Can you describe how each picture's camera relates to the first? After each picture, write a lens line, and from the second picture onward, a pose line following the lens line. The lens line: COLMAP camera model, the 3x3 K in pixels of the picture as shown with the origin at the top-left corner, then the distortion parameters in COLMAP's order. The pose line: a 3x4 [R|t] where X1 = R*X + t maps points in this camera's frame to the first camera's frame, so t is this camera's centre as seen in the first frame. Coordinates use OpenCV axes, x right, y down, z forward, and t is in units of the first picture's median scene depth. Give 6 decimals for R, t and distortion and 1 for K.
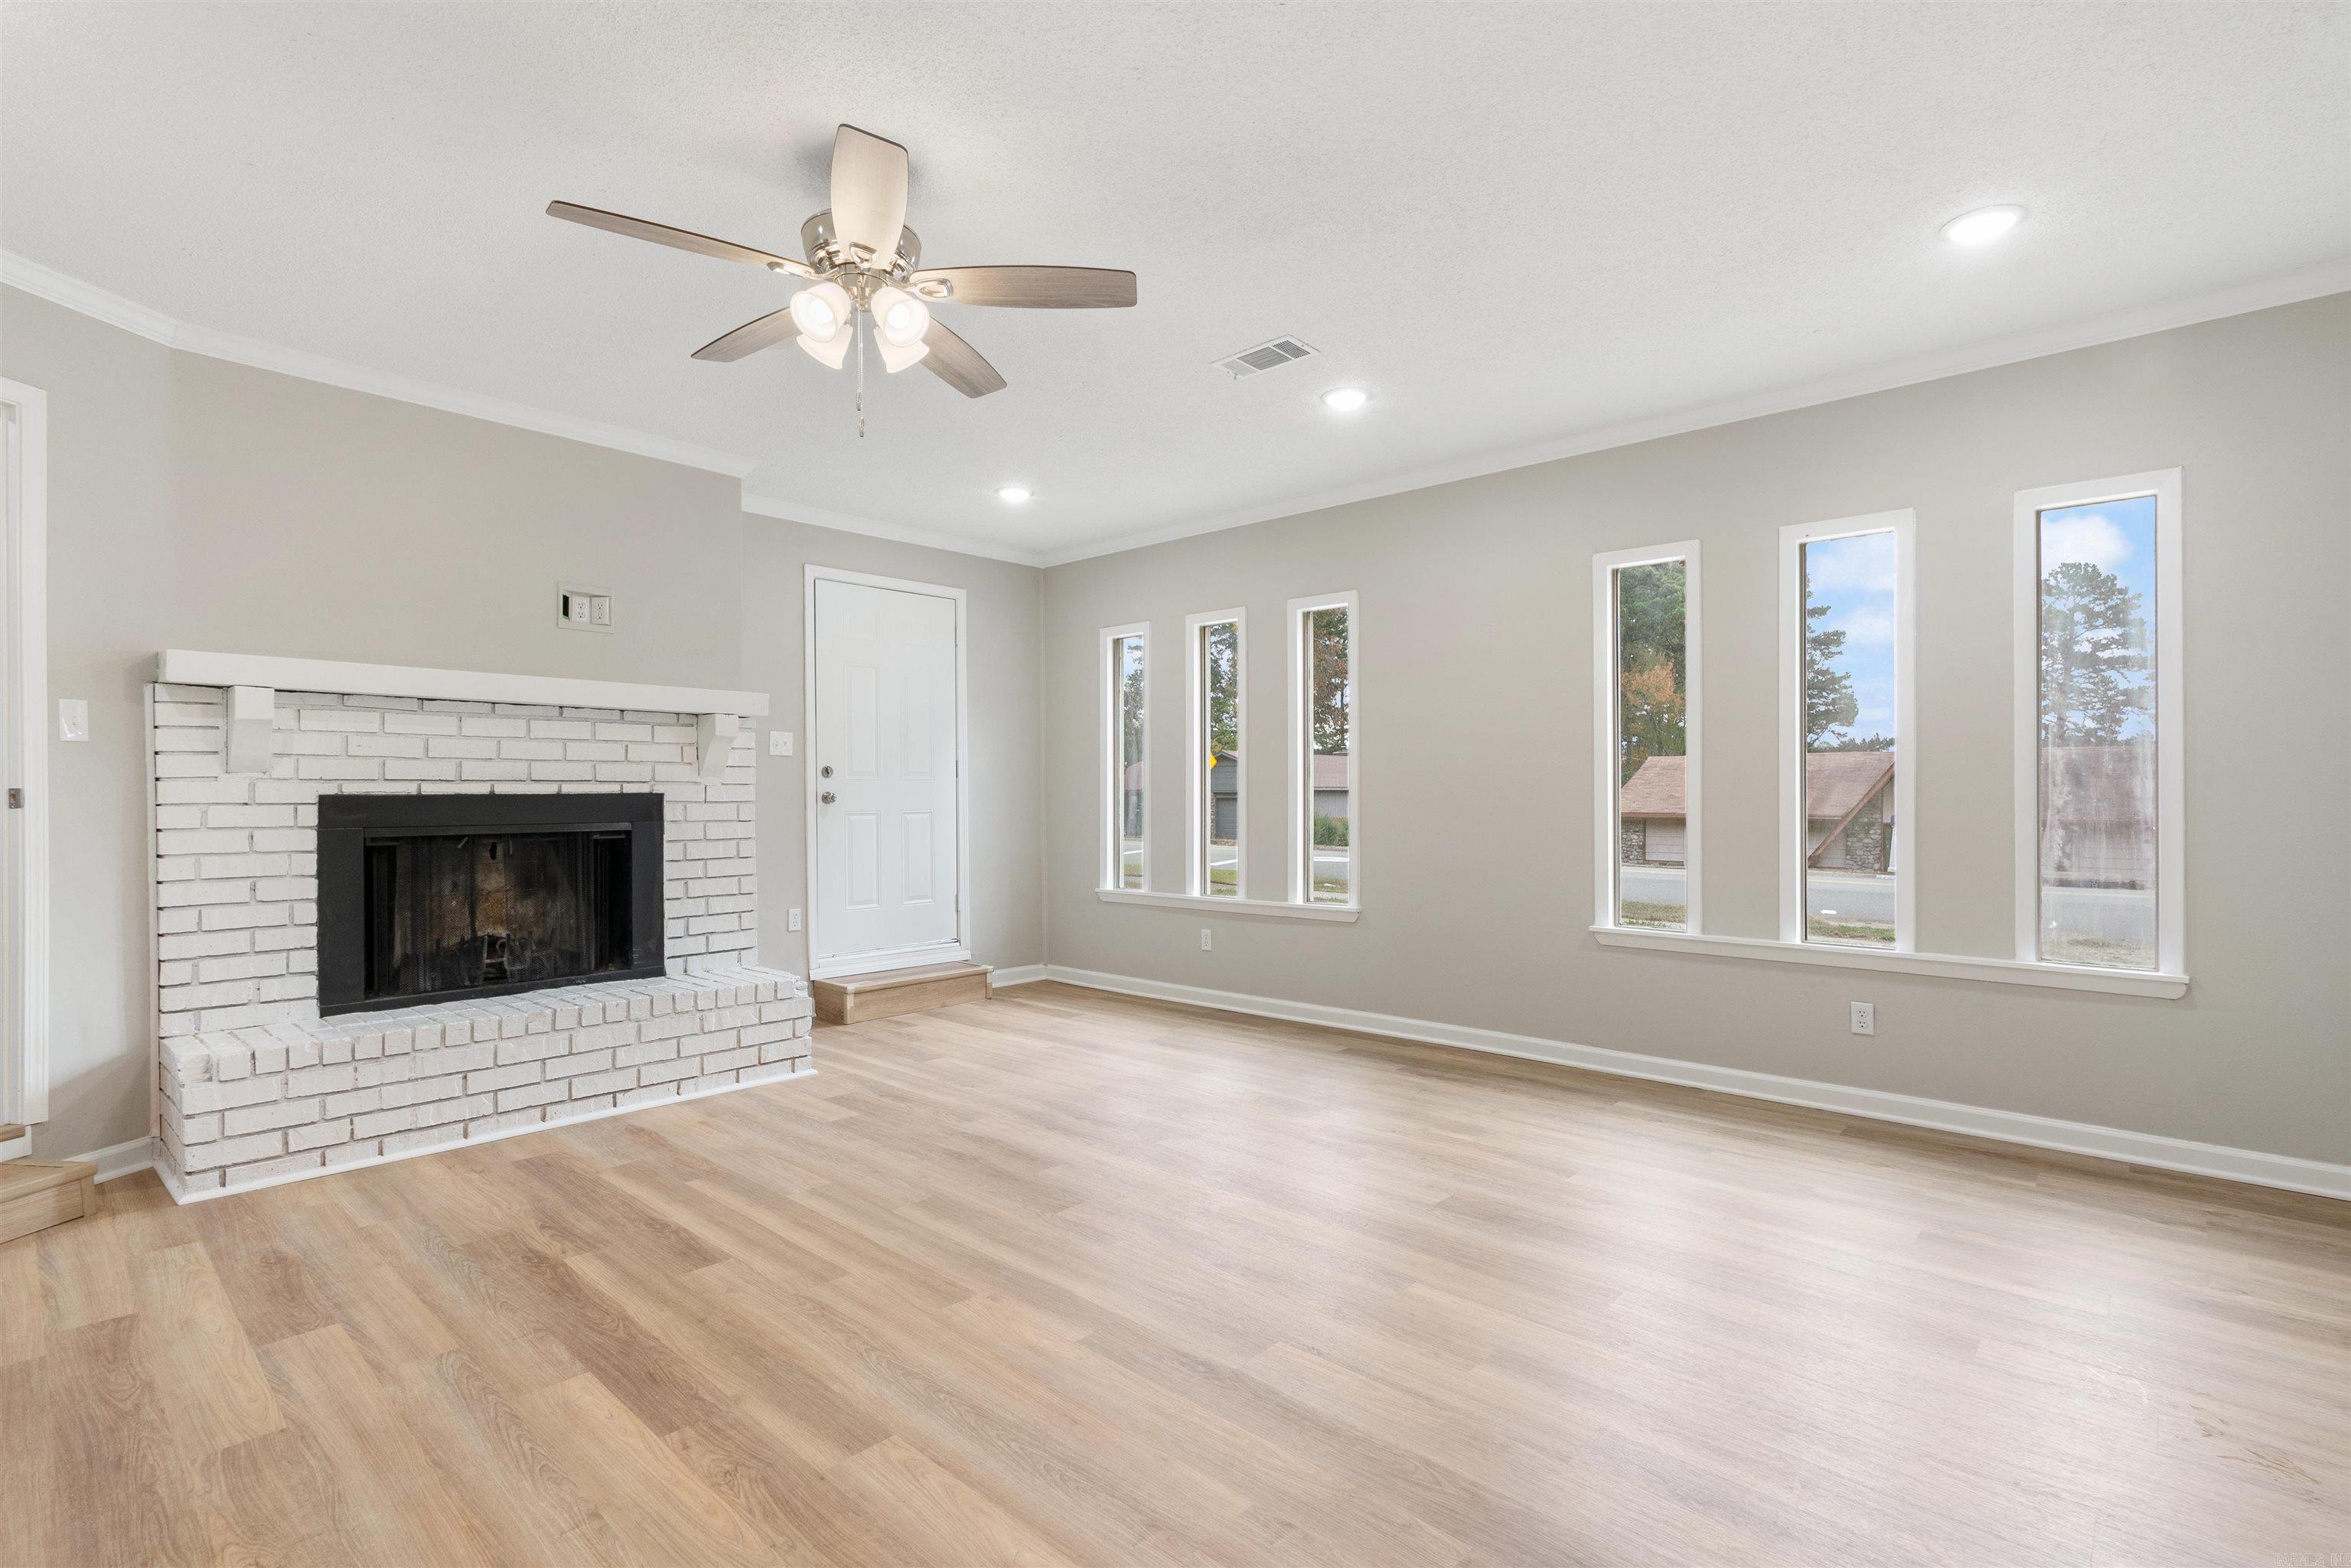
lens RADIAL K [[1092.2, 0, 1174.4], [0, 1092.2, 791.0], [0, 0, 1]] dist [-0.005091, 0.000991]
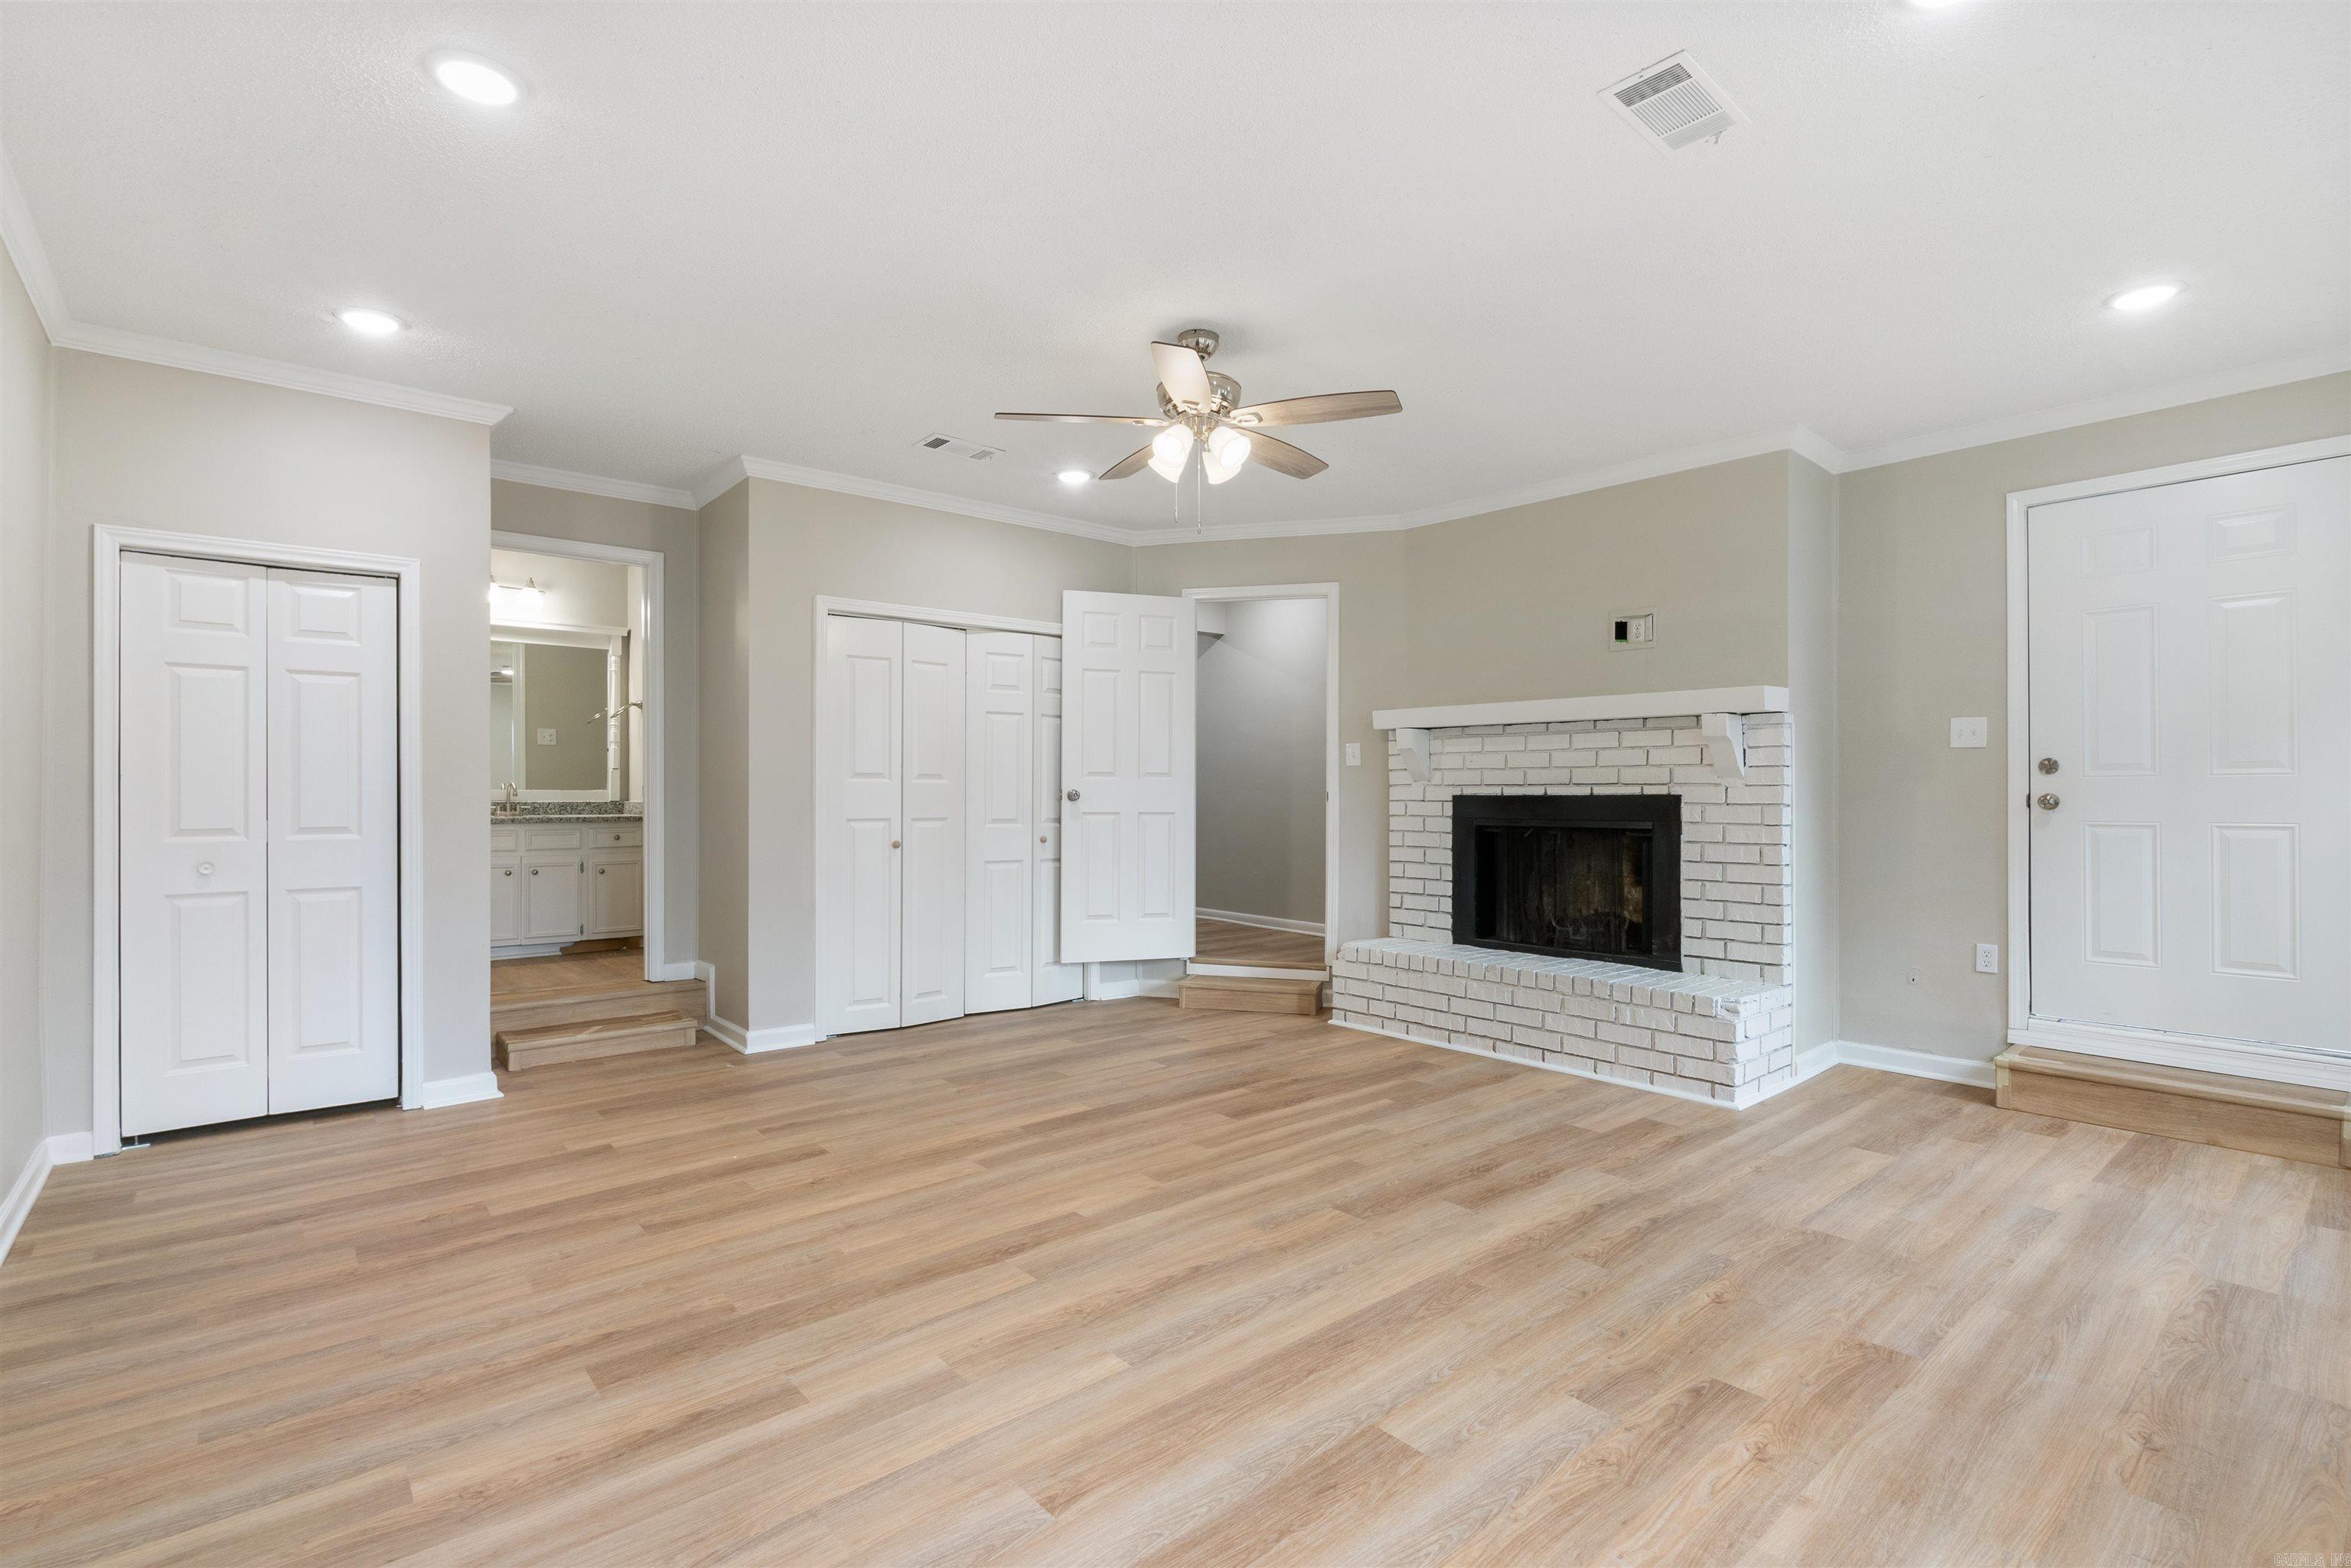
lens RADIAL K [[1092.2, 0, 1174.4], [0, 1092.2, 791.0], [0, 0, 1]] dist [-0.005091, 0.000991]
pose [[-0.119461, -0.000775, -0.992839, 0.750202], [0.001003, 0.999999, -0.000901, -0.001439], [0.992838, -0.001104, -0.119460, 0.795962]]
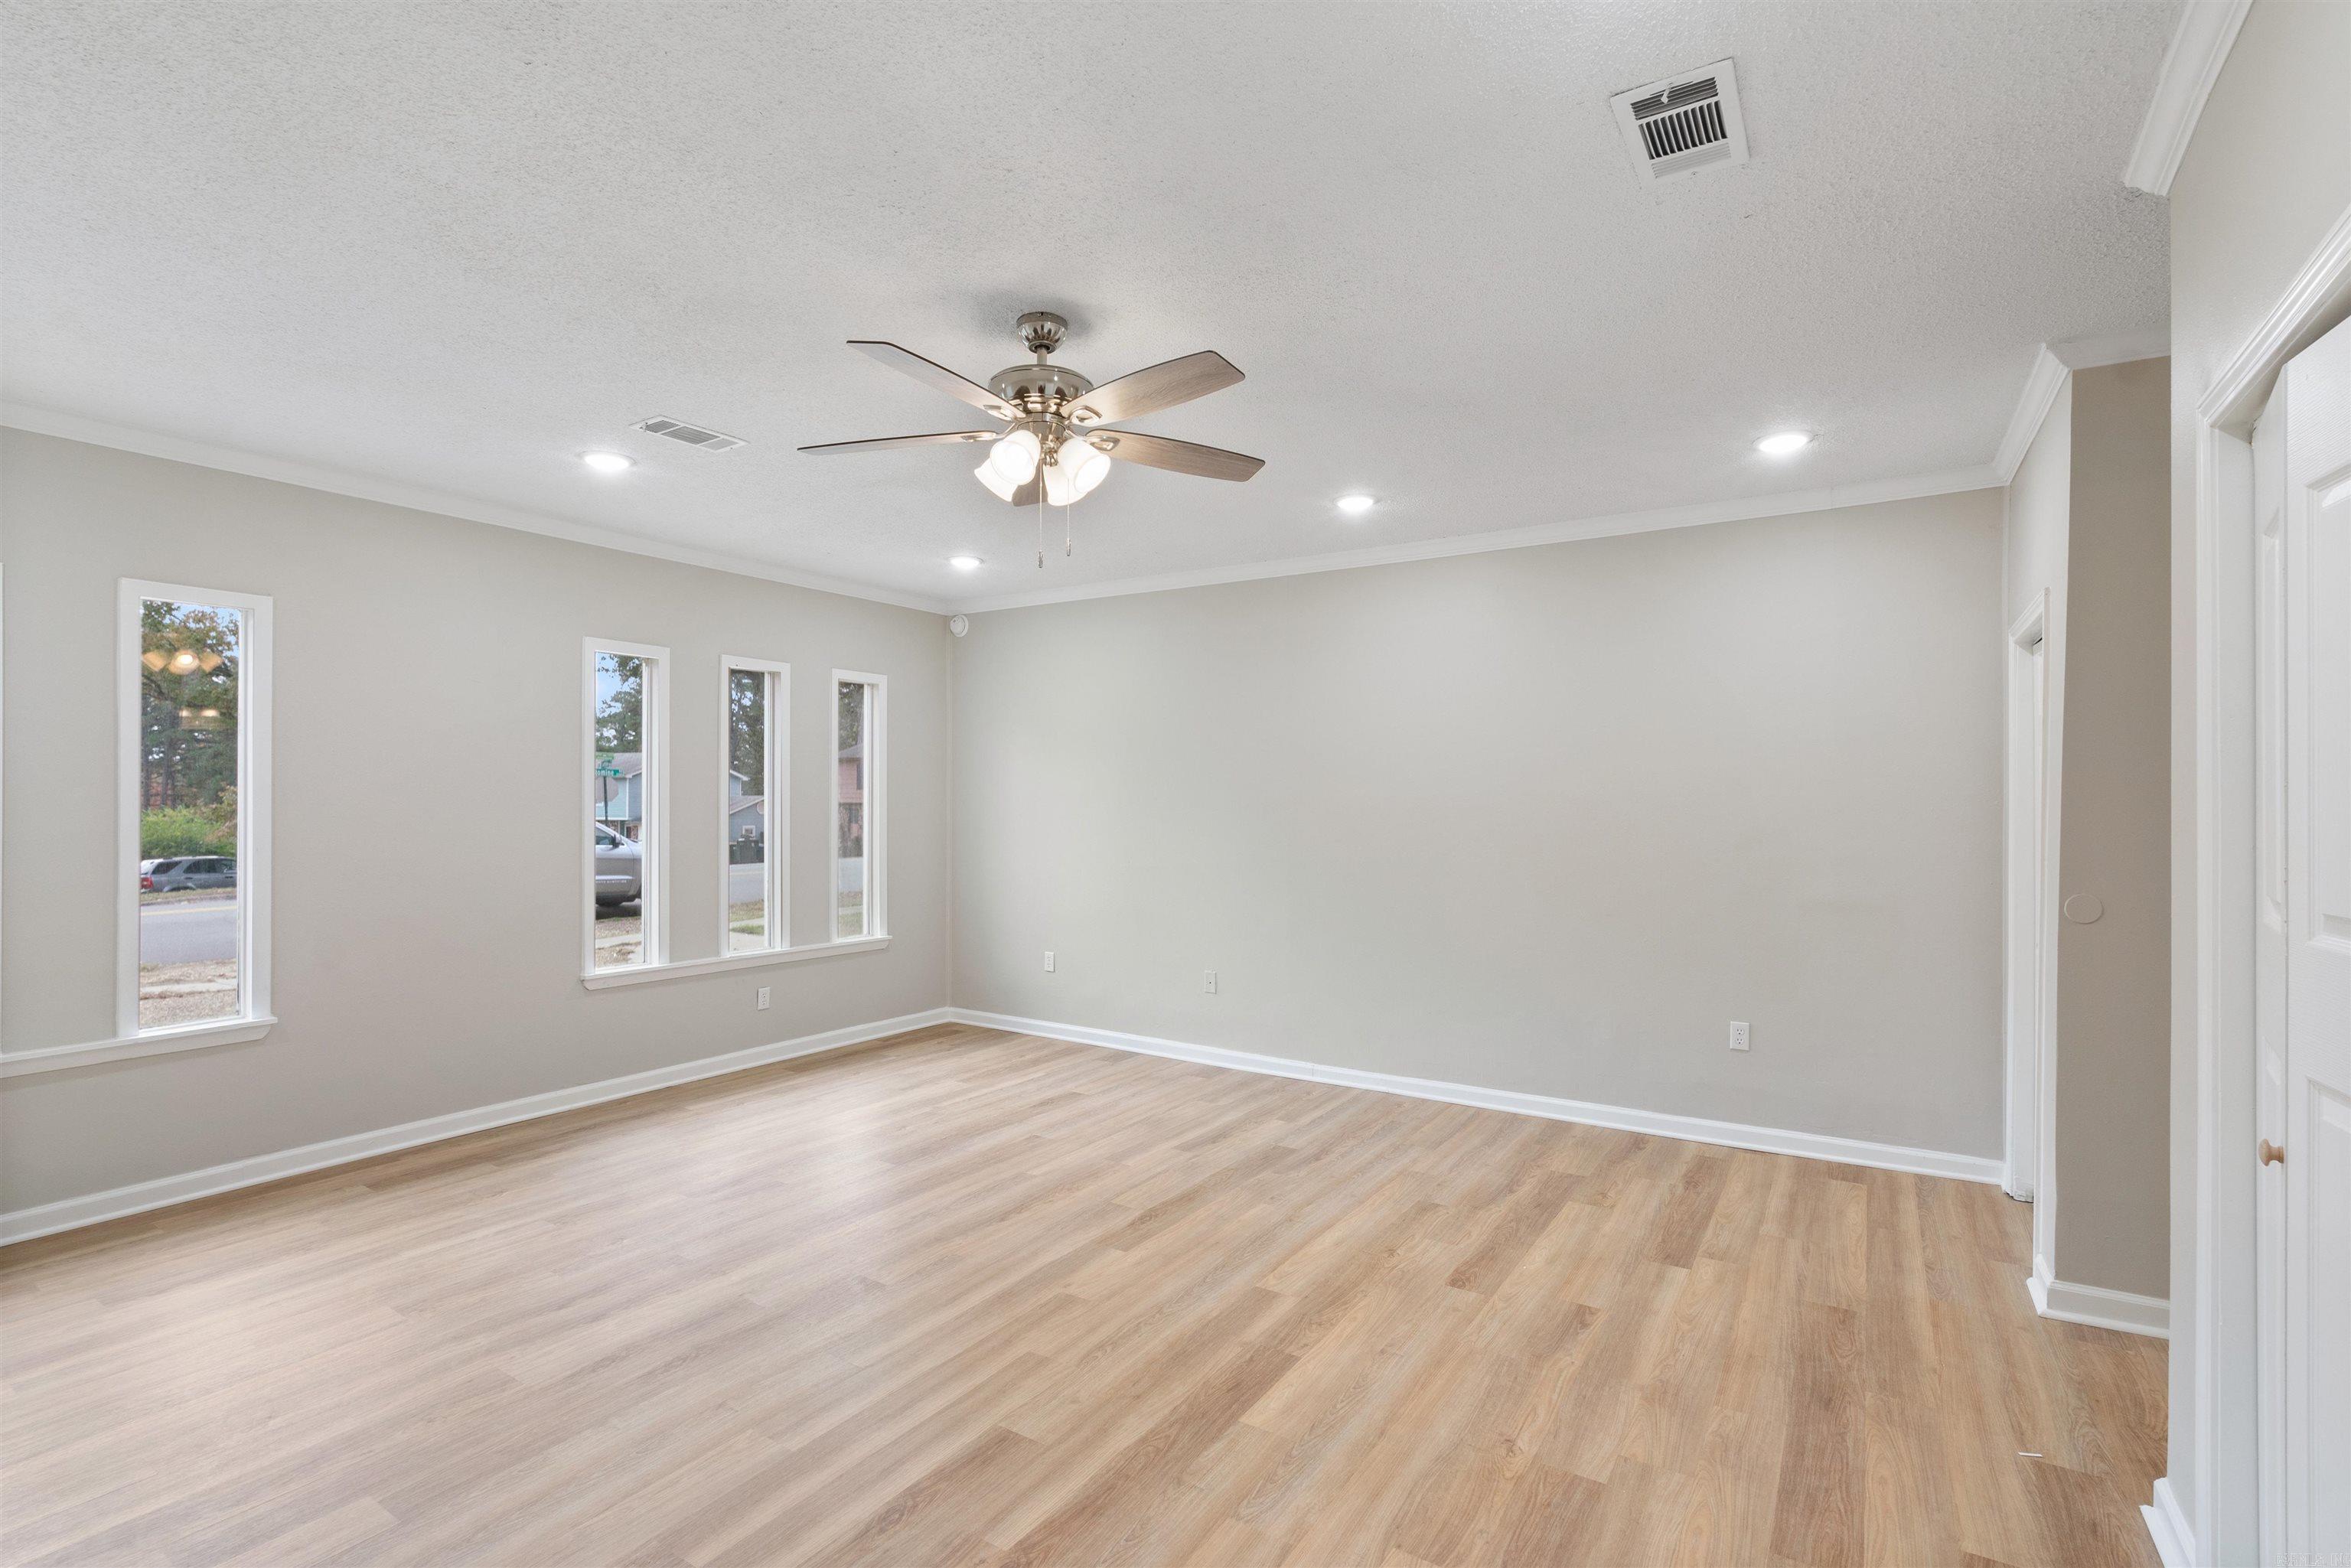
lens RADIAL K [[1073.6, 0, 1162.3], [0, 1073.6, 803.4], [0, 0, 1]] dist [-0.008542, 0.001353]
pose [[-0.158854, 0.000277, 0.987302, -0.950049], [-0.003581, 0.999993, -0.000857, -0.061549], [-0.987296, -0.003672, -0.158852, 0.736748]]
